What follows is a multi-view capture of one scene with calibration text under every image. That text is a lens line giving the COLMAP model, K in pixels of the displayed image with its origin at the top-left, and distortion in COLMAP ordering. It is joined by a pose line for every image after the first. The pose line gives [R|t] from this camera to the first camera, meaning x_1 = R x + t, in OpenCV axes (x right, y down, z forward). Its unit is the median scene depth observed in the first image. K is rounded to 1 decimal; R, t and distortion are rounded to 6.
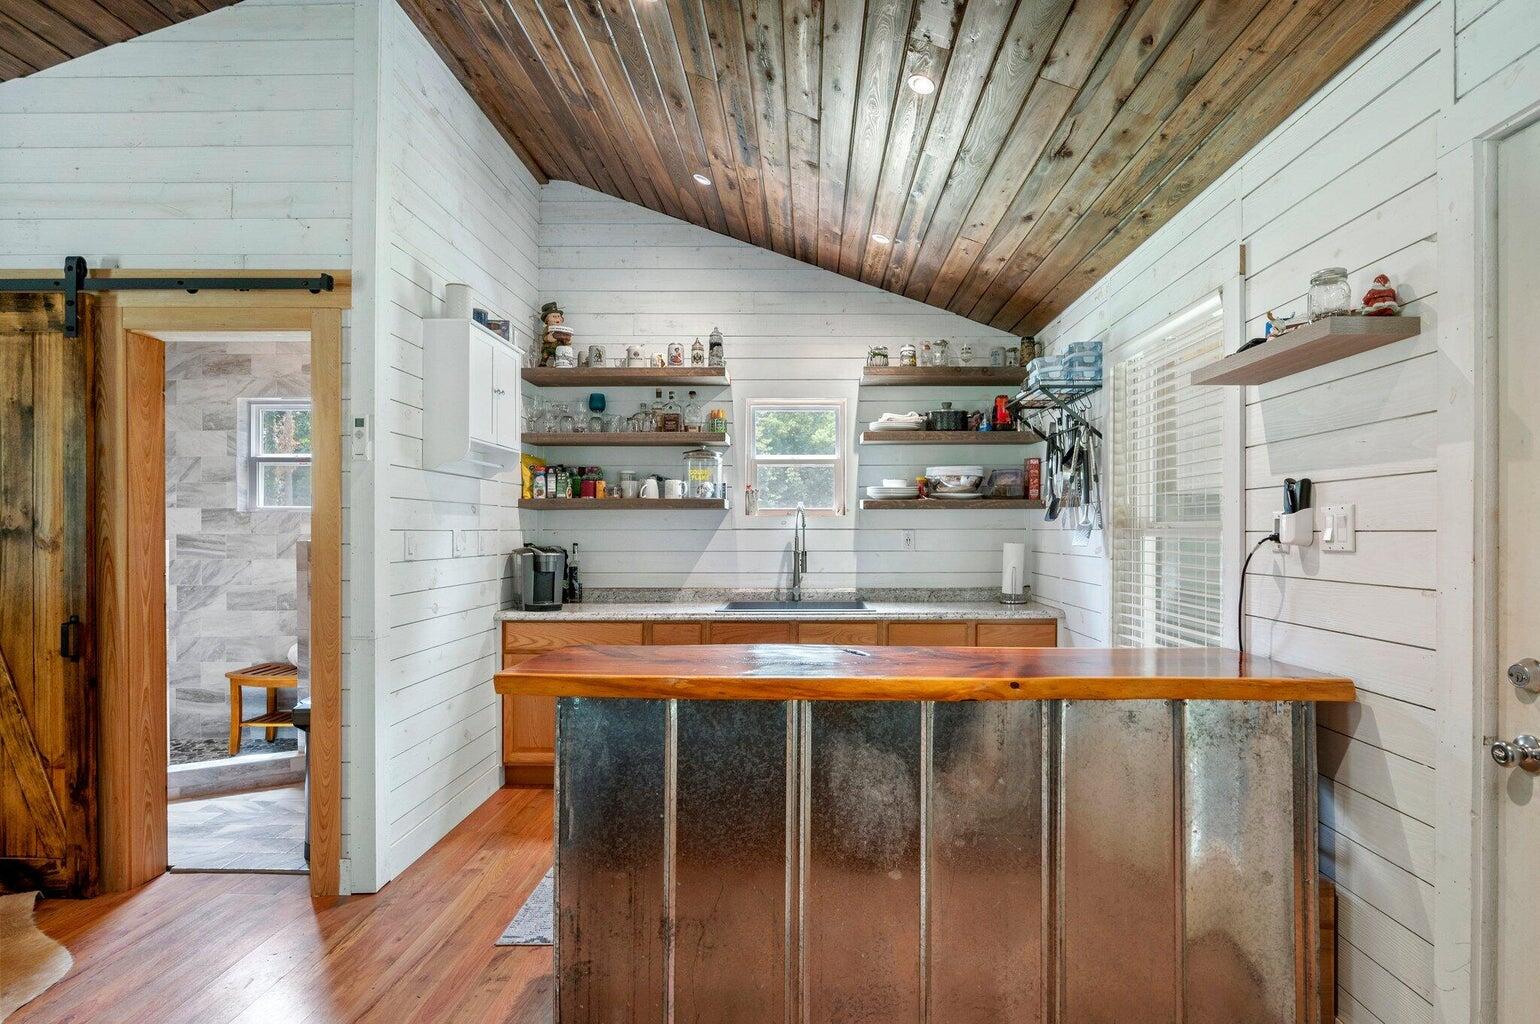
lens RADIAL K [[779.9, 0, 774.9], [0, 779.9, 526.7], [0, 0, 1]] dist [-0.002887, 0.000434]
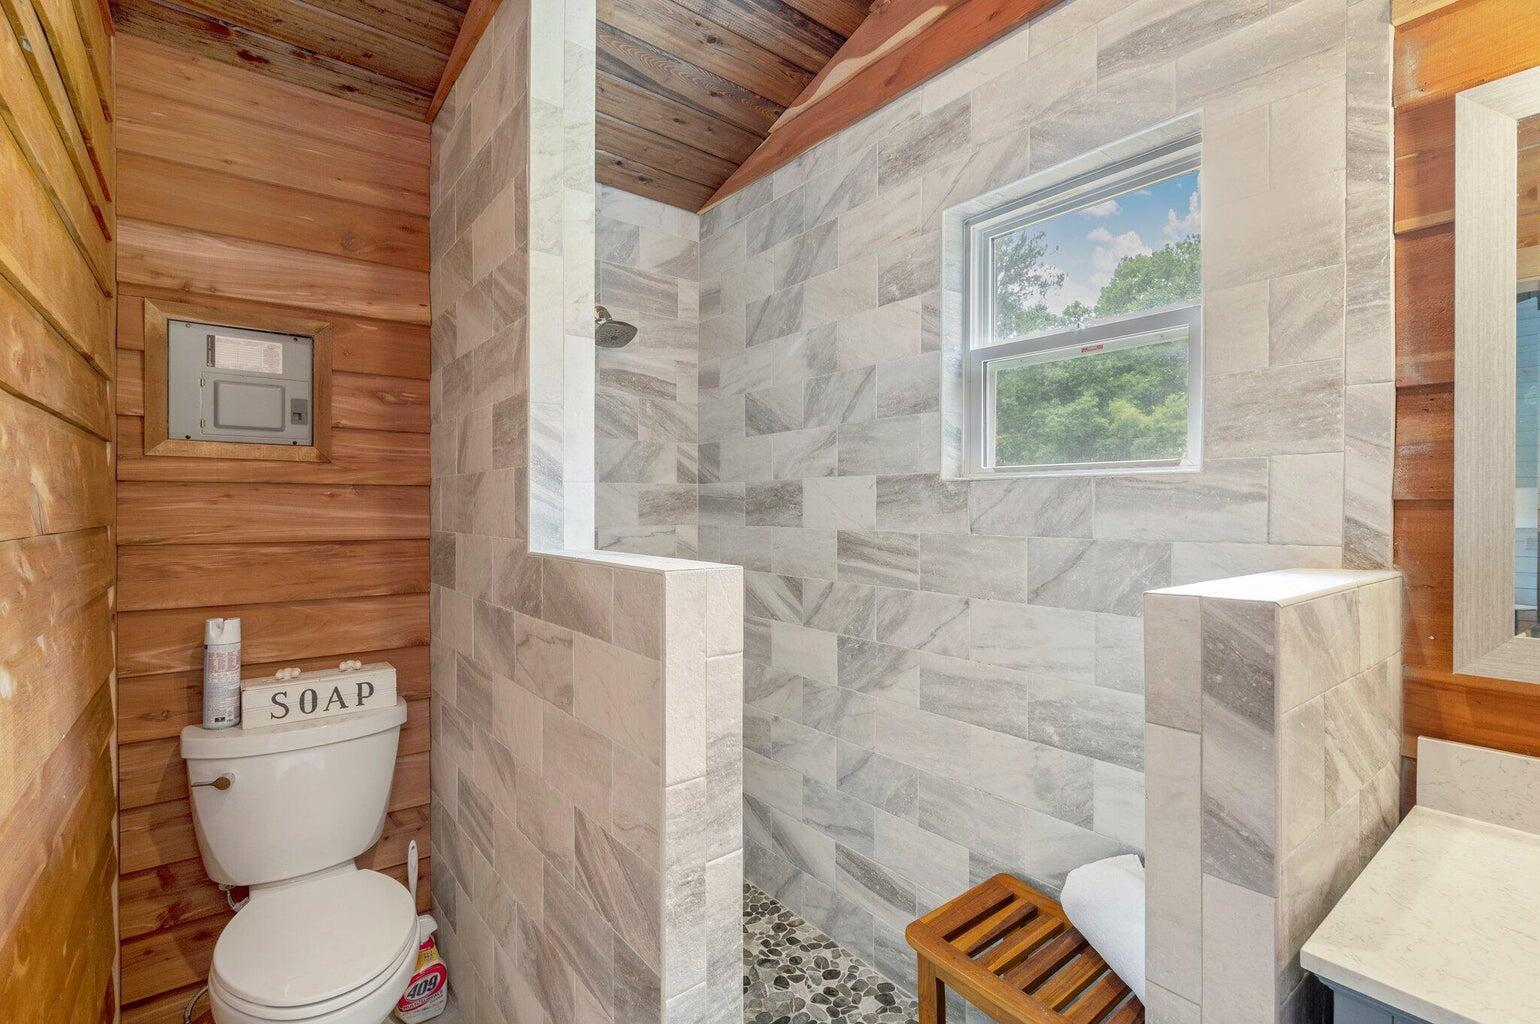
lens RADIAL K [[686.9, 0, 770.0], [0, 686.9, 512.0], [0, 0, 1]] dist [-0.001670, -0.000337]
pose [[0.646130, 0.007323, -0.763192, -0.518797], [-0.001751, 0.999966, 0.008113, -0.005938], [0.763225, -0.003906, 0.646121, 0.766671]]
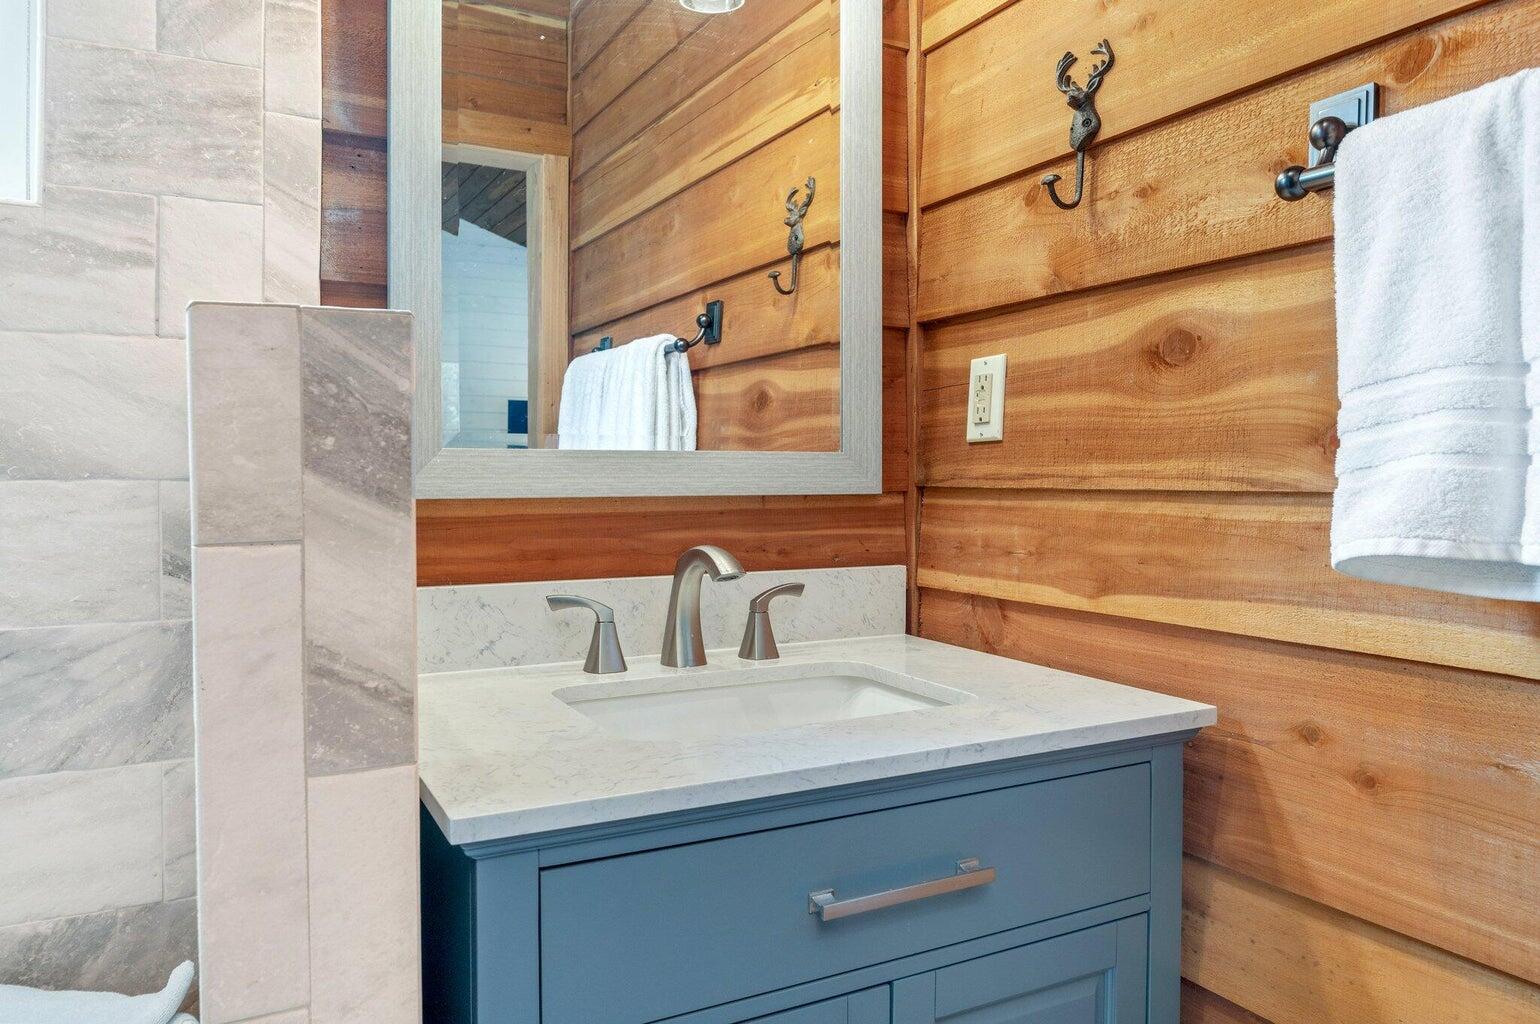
lens RADIAL K [[1053.5, 0, 770.1], [0, 1053.5, 493.3], [0, 0, 1]] dist [-0.000590, -0.026816]
pose [[0.859272, -0.001188, 0.511517, -0.604849], [-0.008296, 0.999833, 0.016258, 0.043632], [-0.511451, -0.018213, 0.859119, 0.795139]]
